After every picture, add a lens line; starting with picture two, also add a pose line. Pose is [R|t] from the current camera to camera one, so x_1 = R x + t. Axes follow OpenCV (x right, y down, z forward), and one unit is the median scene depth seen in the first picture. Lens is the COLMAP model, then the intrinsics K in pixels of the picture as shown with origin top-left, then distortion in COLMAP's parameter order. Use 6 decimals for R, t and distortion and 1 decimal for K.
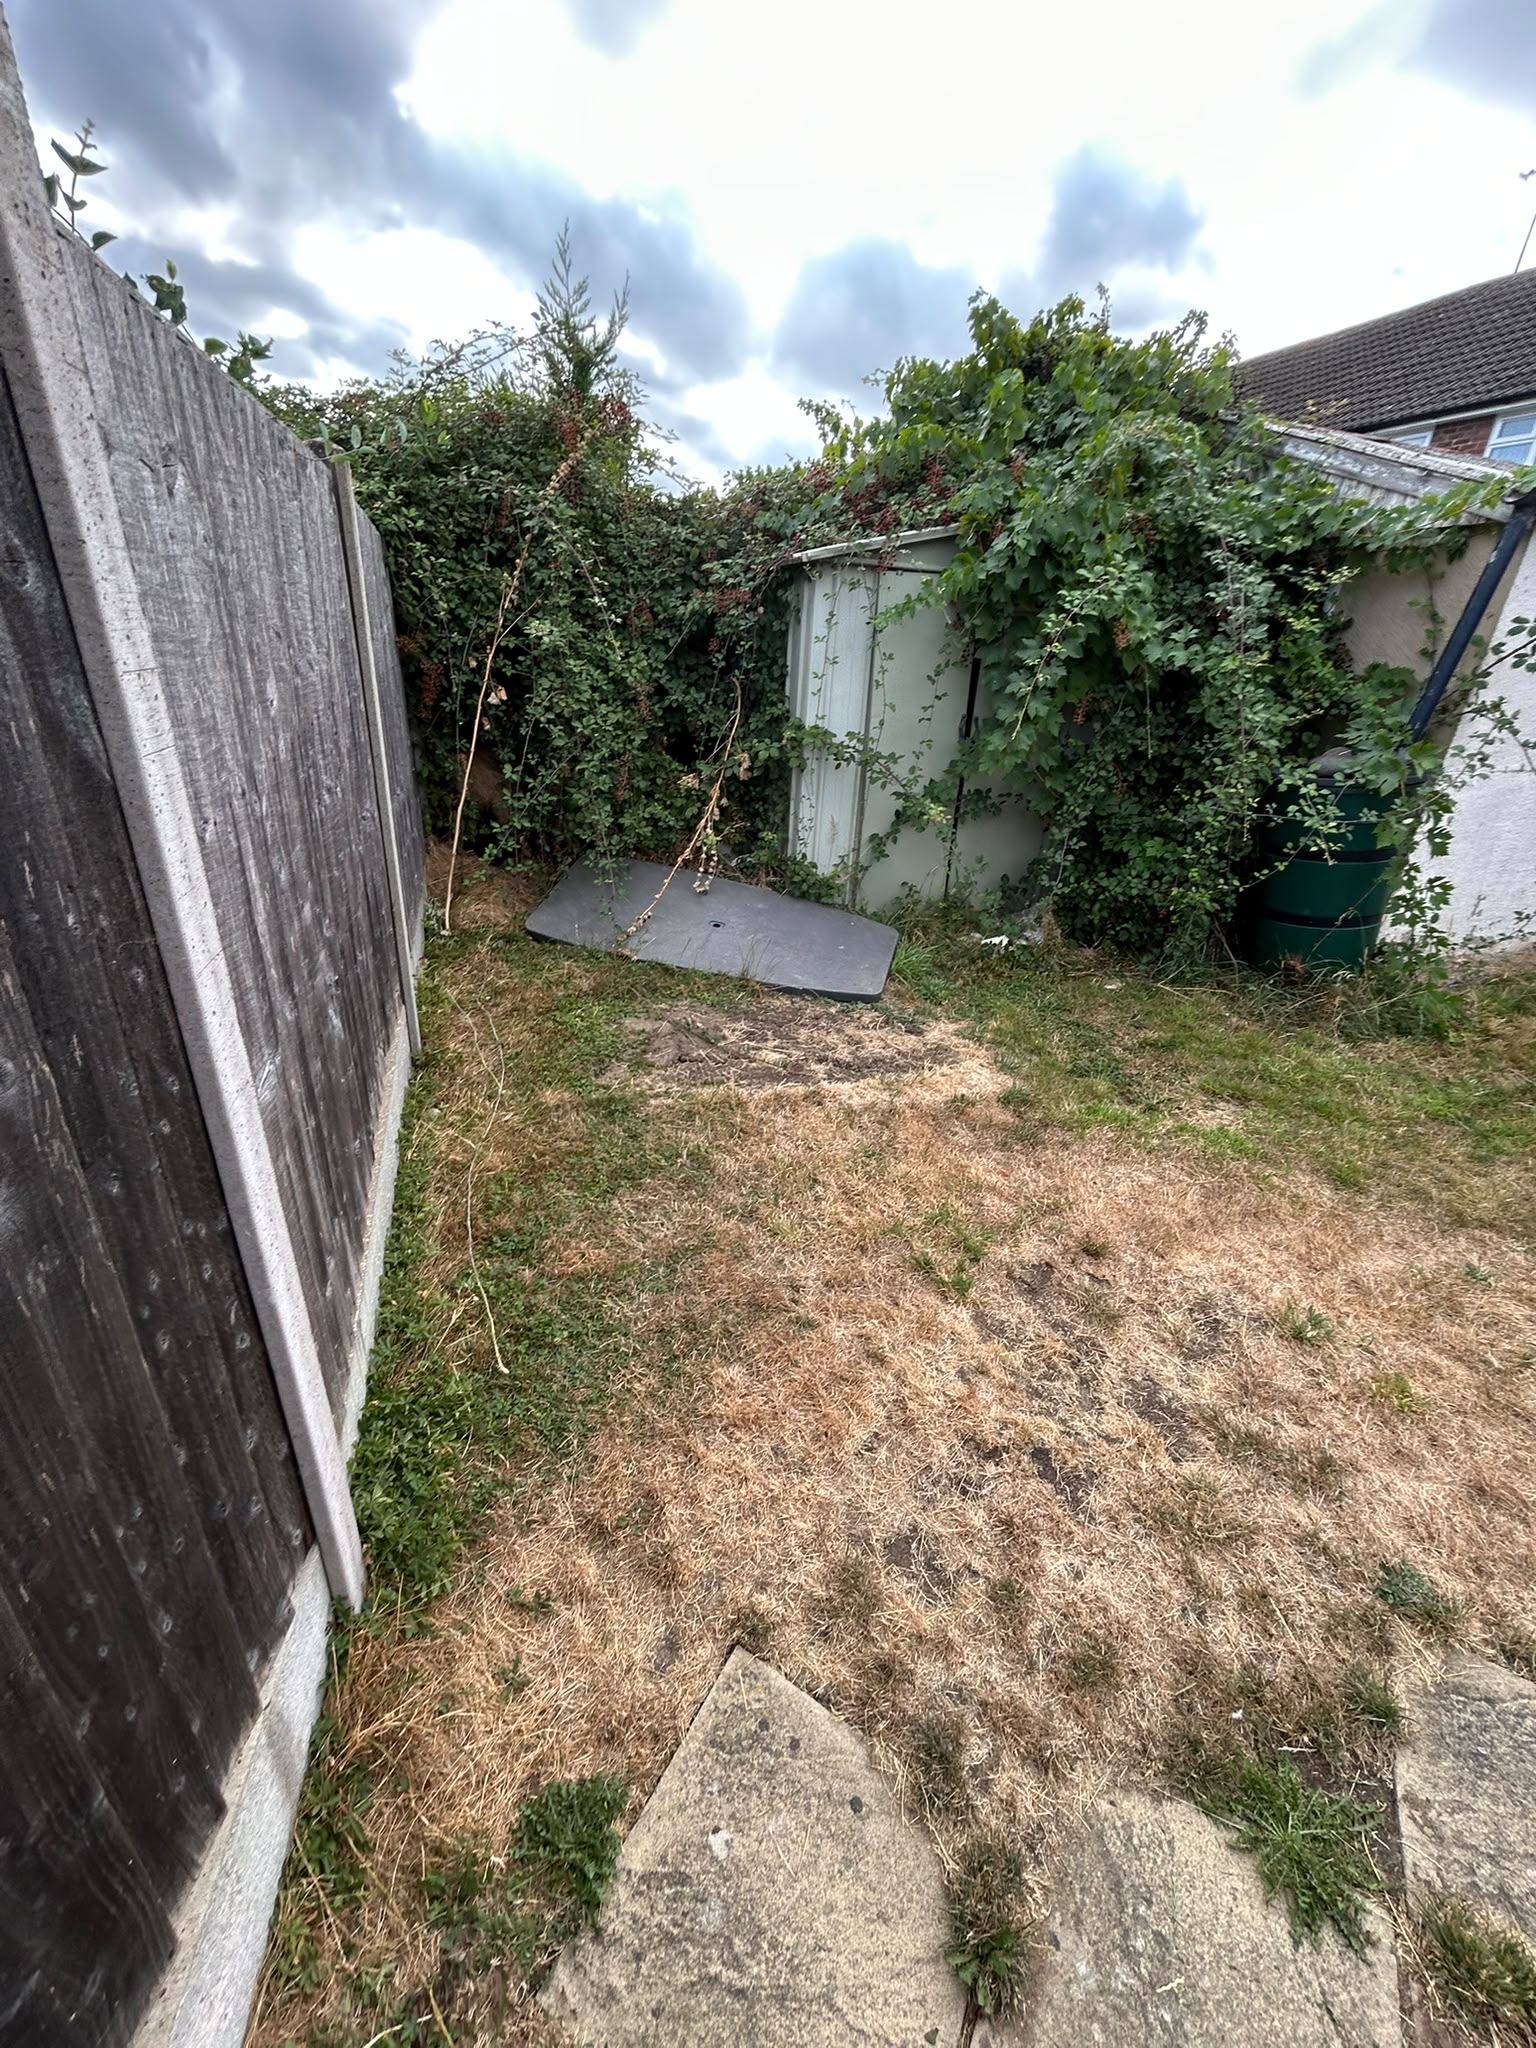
lens RADIAL K [[828.2, 0, 768.1], [0, 828.2, 1022.4], [0, 0, 1]] dist [-0.001266, 0.000921]
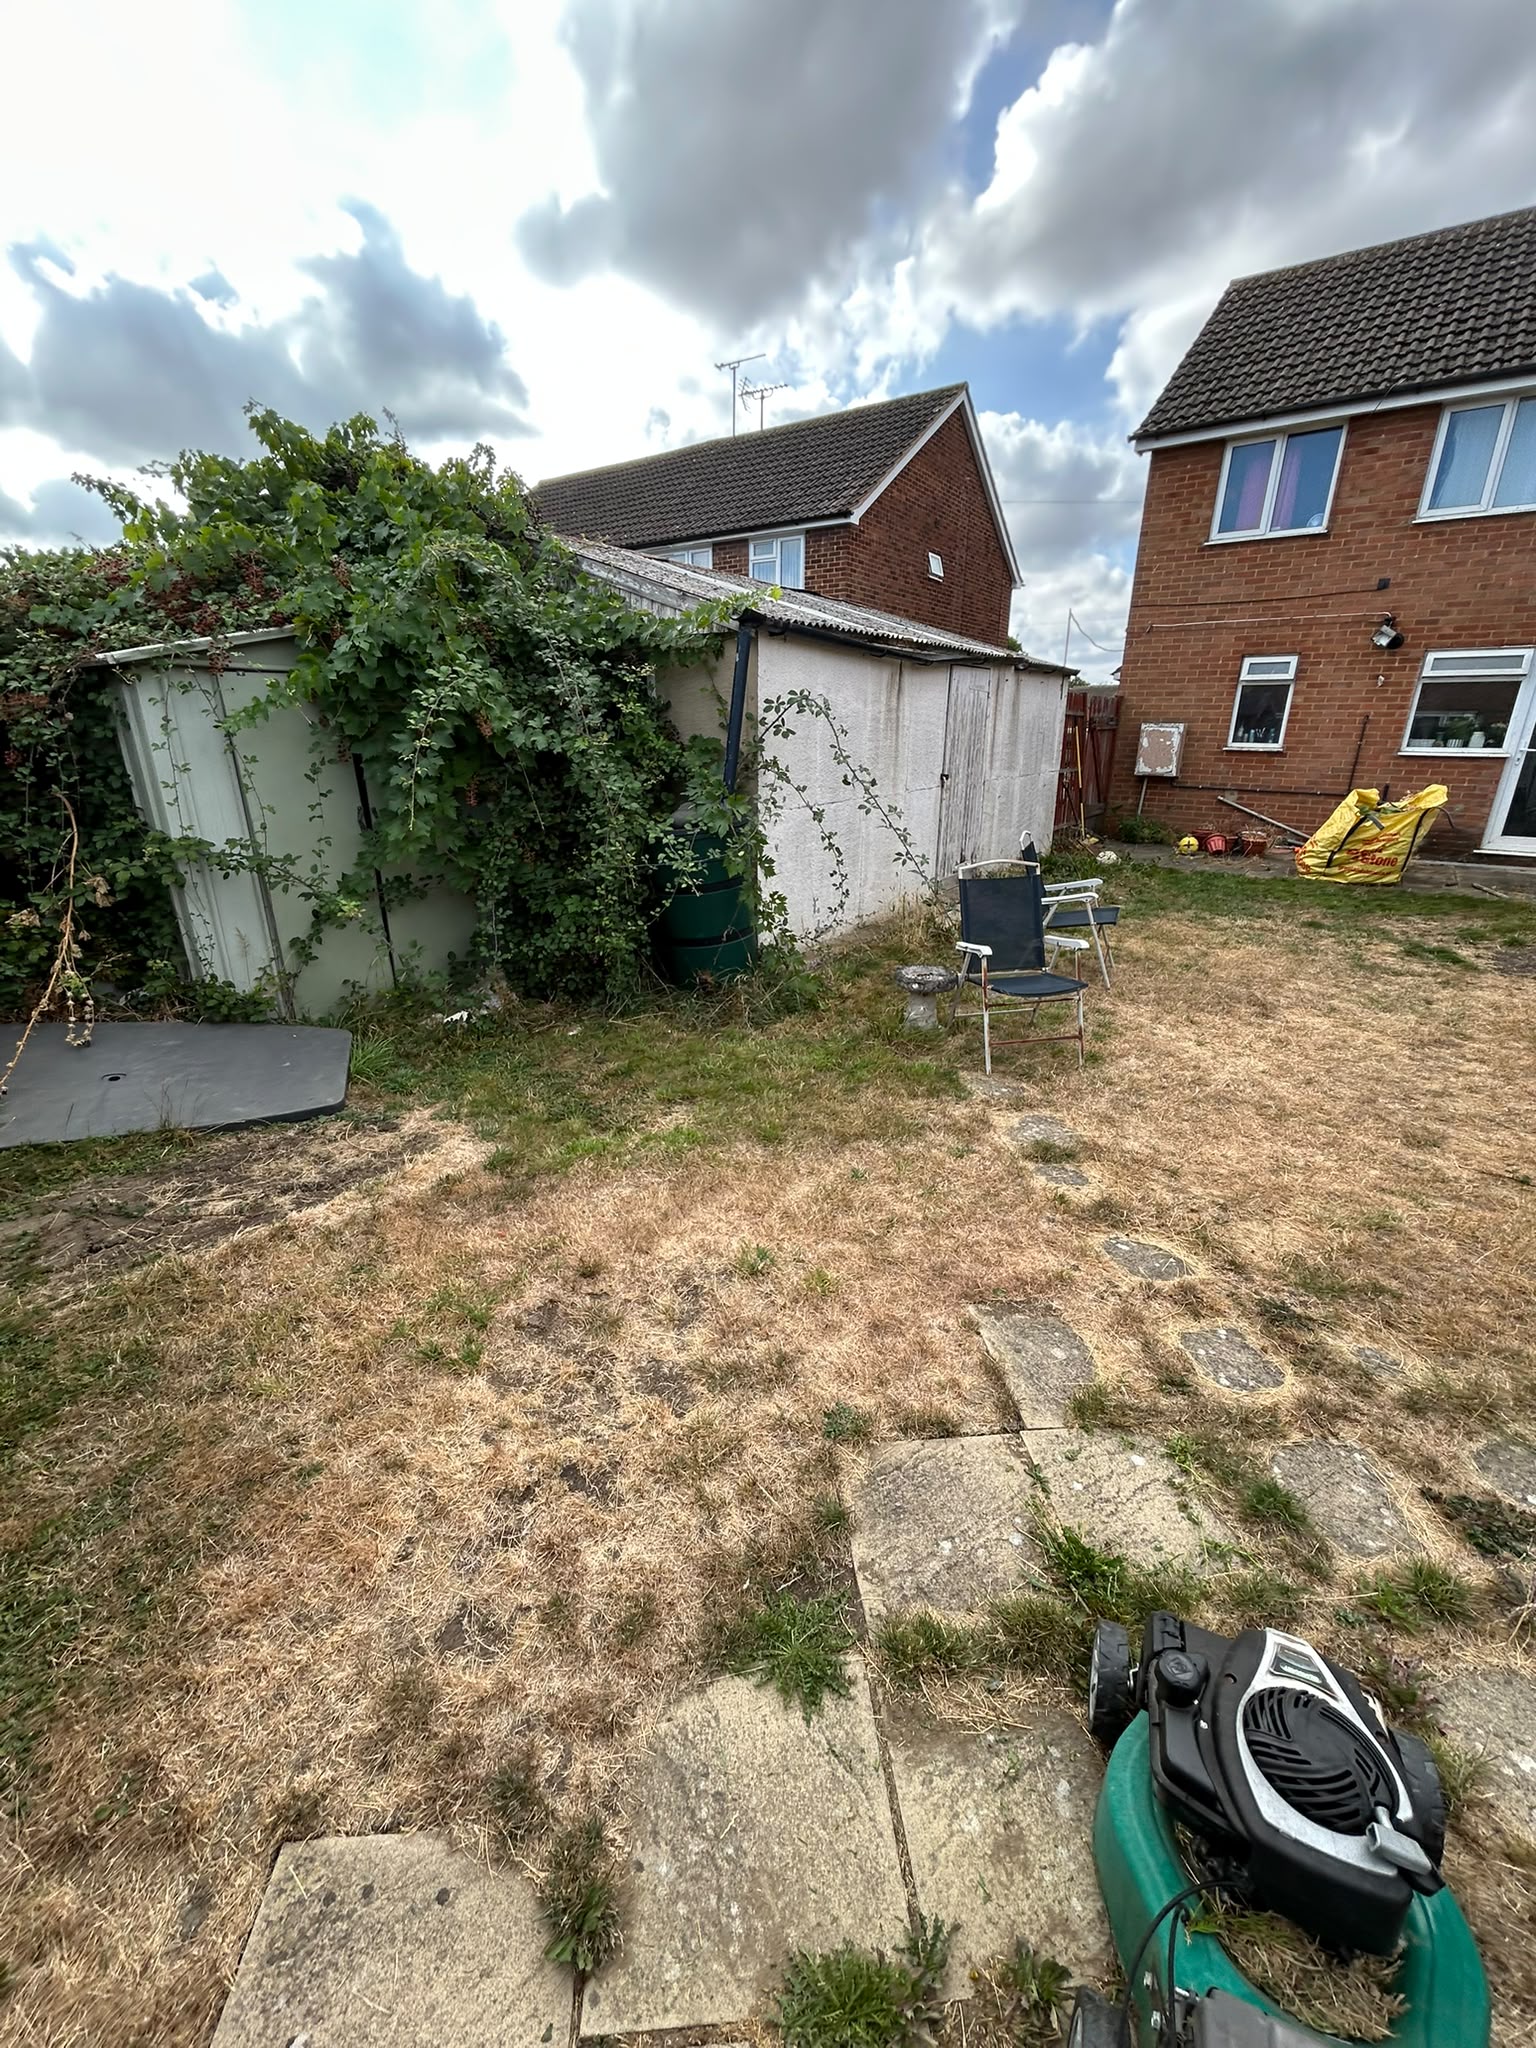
lens RADIAL K [[828.2, 0, 767.8], [0, 828.2, 1022.1], [0, 0, 1]] dist [-0.001266, 0.000921]
pose [[0.809937, -0.241813, 0.534348, 0.058224], [0.281079, 0.959649, 0.008233, 0.009874], [-0.514778, 0.143526, 0.845224, -0.084216]]
